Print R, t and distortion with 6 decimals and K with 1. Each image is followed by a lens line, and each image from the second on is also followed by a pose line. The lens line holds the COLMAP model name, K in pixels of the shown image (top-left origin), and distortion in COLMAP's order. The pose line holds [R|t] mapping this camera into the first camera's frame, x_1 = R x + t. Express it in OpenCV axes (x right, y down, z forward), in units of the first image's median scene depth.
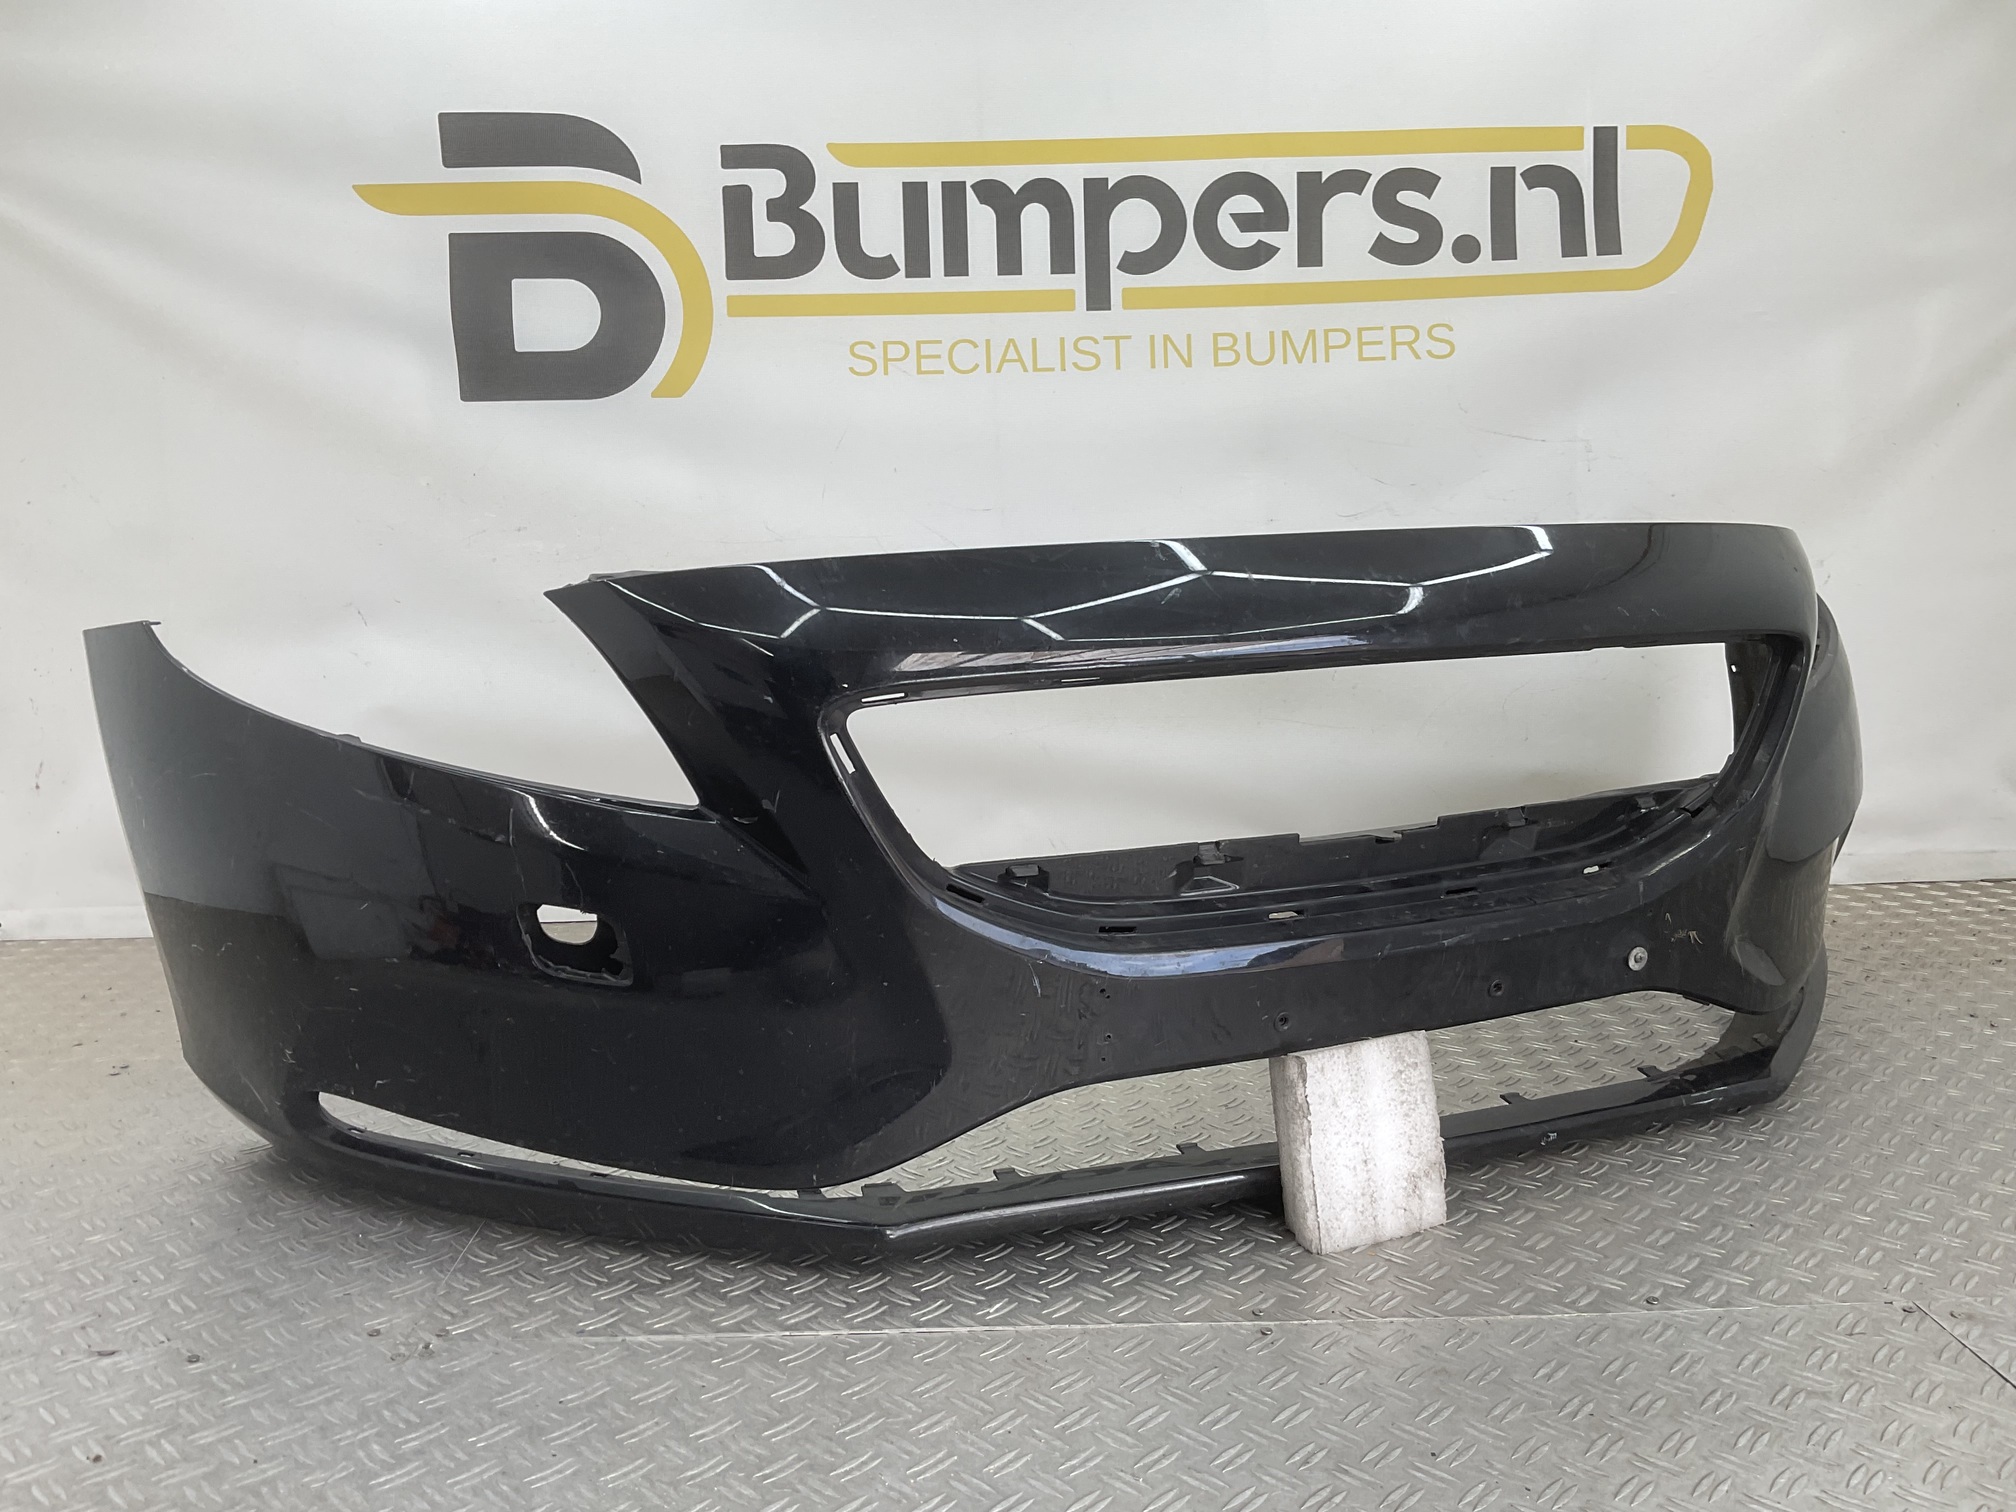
lens RADIAL K [[1658.9, 0, 994.9], [0, 1658.9, 746.7], [0, 0, 1]] dist [0.072056, -0.136994]
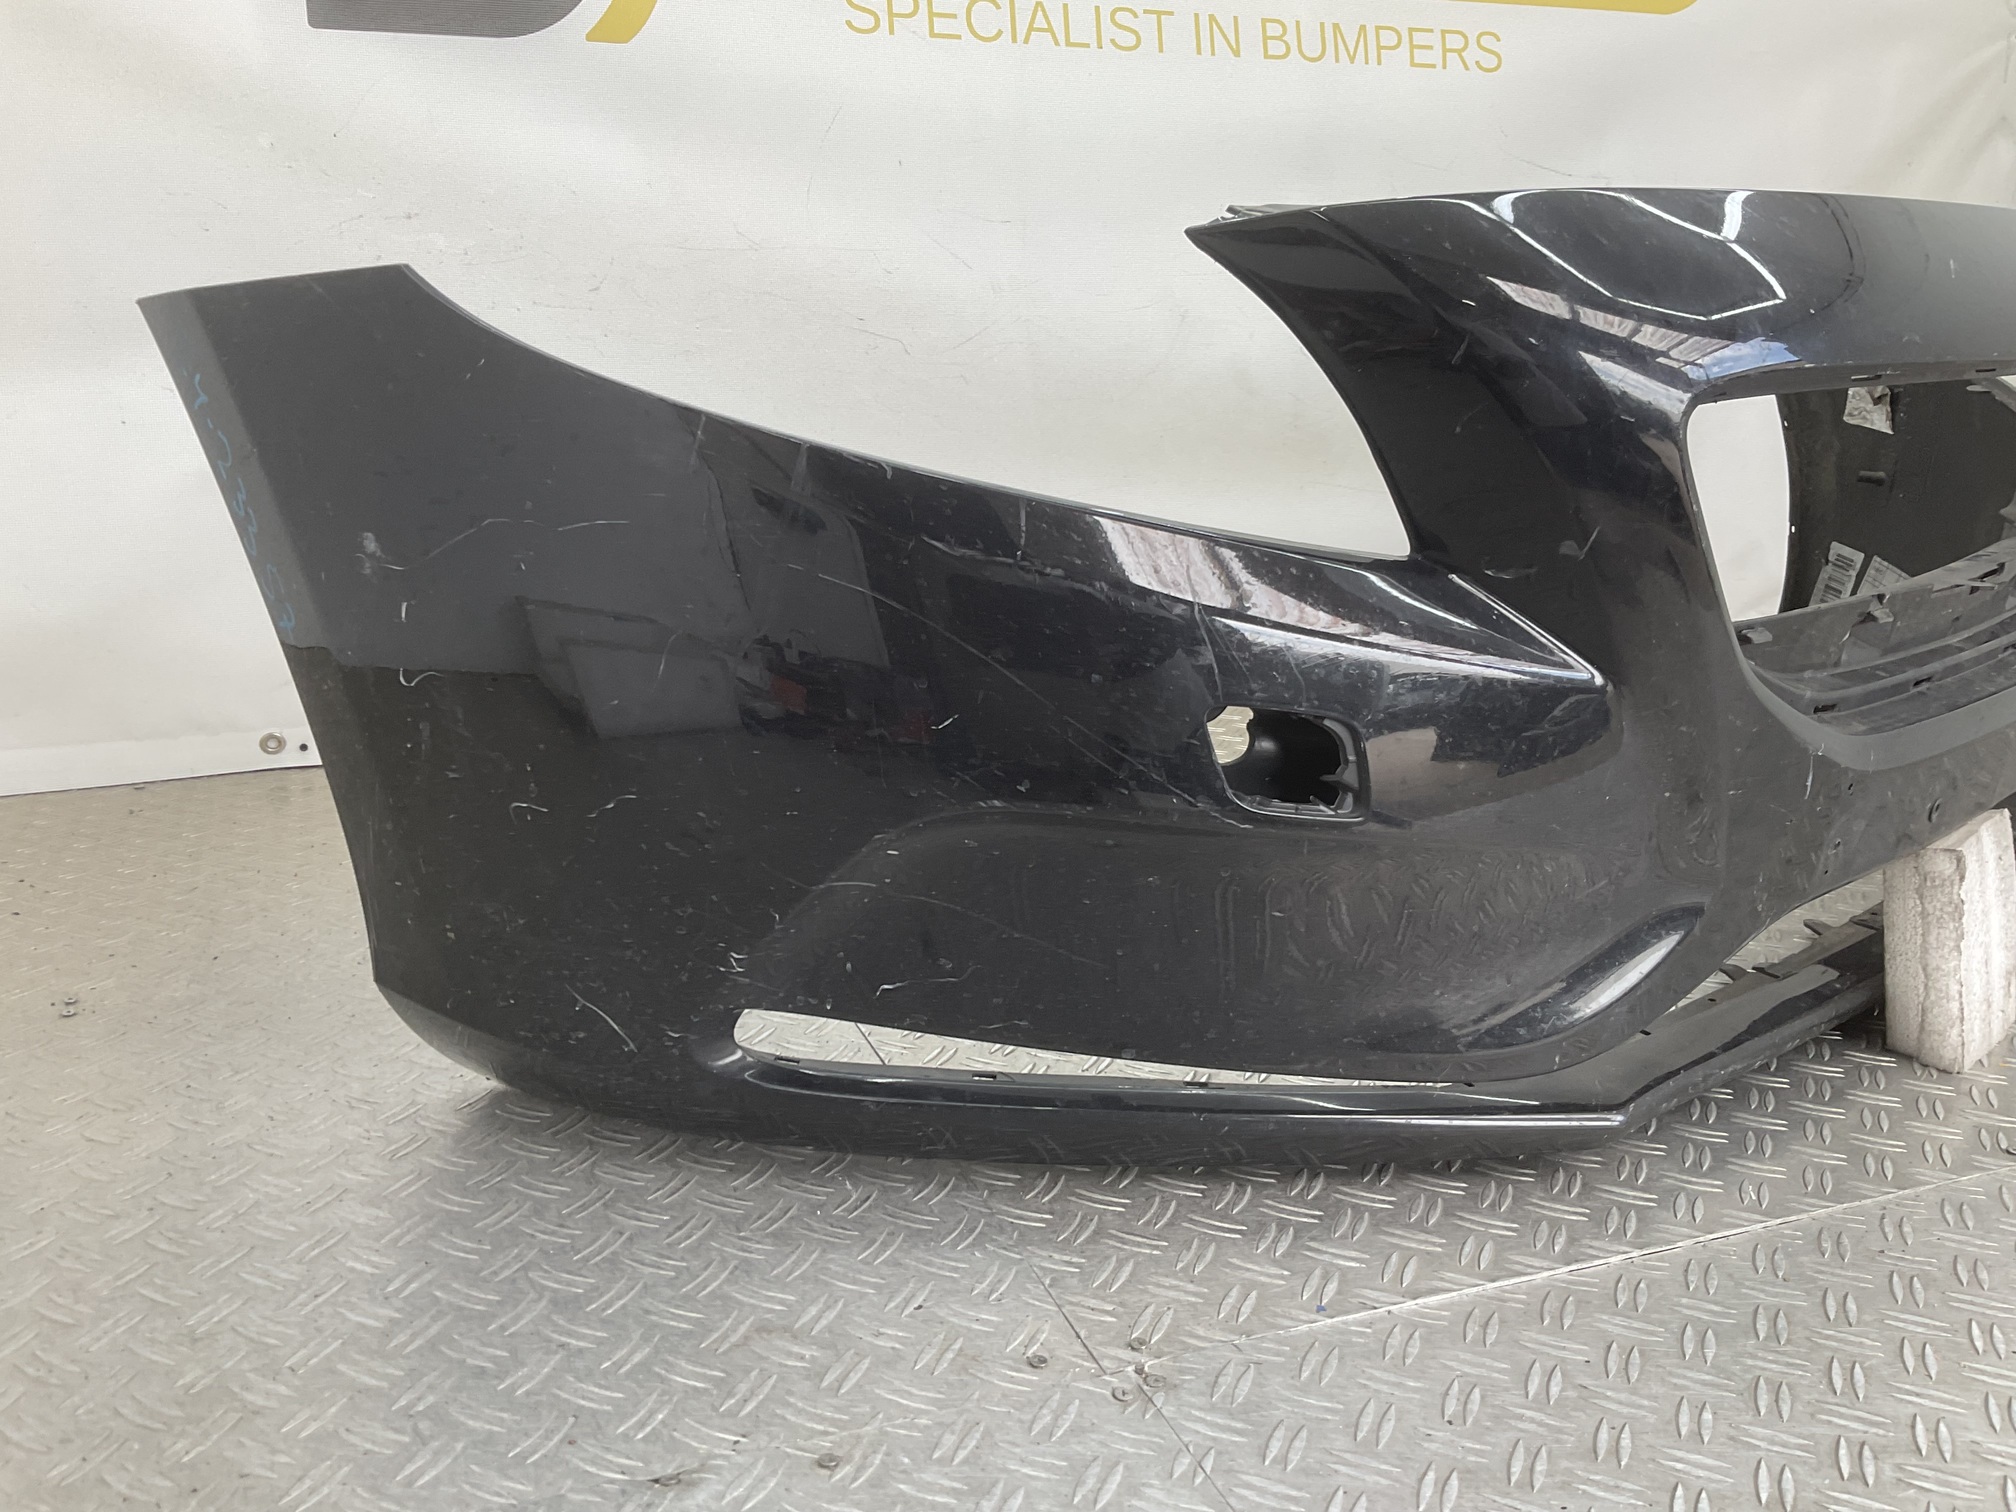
lens RADIAL K [[1658.9, 0, 997.7], [0, 1658.9, 757.7], [0, 0, 1]] dist [0.072056, -0.136994]
pose [[0.940326, -0.056133, 0.335612, -0.302871], [0.014343, 0.991962, 0.125724, 0.015547], [-0.339971, -0.113408, 0.933573, 0.212019]]
